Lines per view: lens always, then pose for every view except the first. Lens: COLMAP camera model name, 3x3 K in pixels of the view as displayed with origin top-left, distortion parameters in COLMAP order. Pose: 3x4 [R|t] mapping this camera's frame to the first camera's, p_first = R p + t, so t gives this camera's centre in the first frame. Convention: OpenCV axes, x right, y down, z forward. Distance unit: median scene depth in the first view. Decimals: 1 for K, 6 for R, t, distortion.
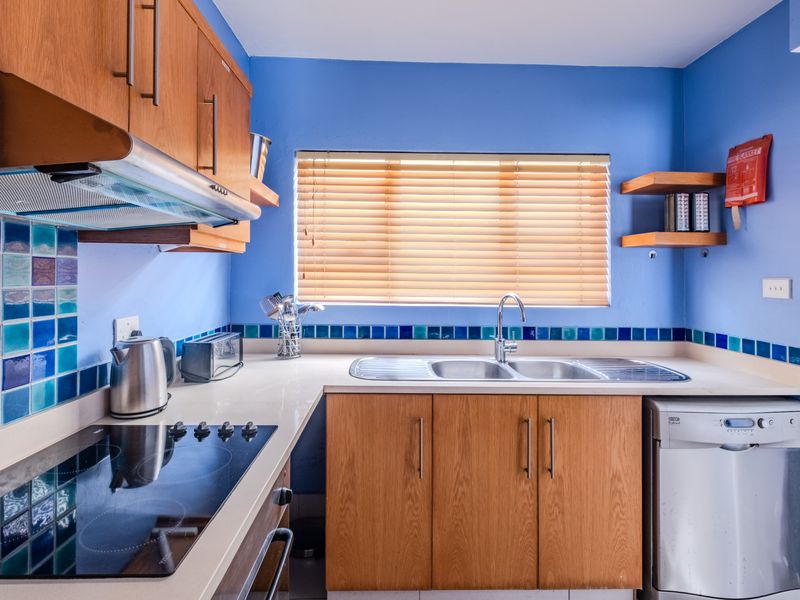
lens RADIAL K [[405.9, 0, 397.0], [0, 405.9, 276.4], [0, 0, 1]] dist [0.001027, 0.000077]
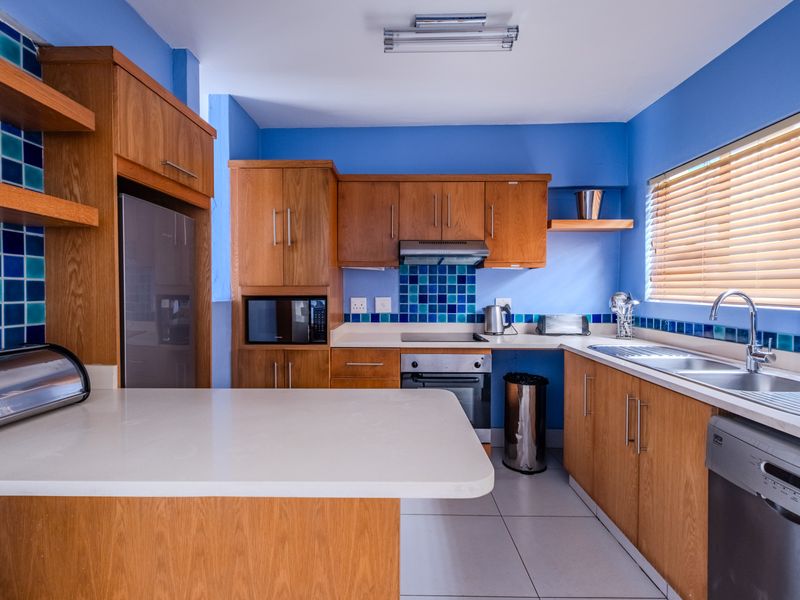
lens RADIAL K [[405.9, 0, 402.4], [0, 405.9, 301.3], [0, 0, 1]] dist [0.001027, 0.000077]
pose [[-0.023852, 0.020077, -0.999514, 1.148062], [0.003180, 0.999795, 0.020007, 0.043897], [0.999710, -0.002702, -0.023911, 0.291500]]
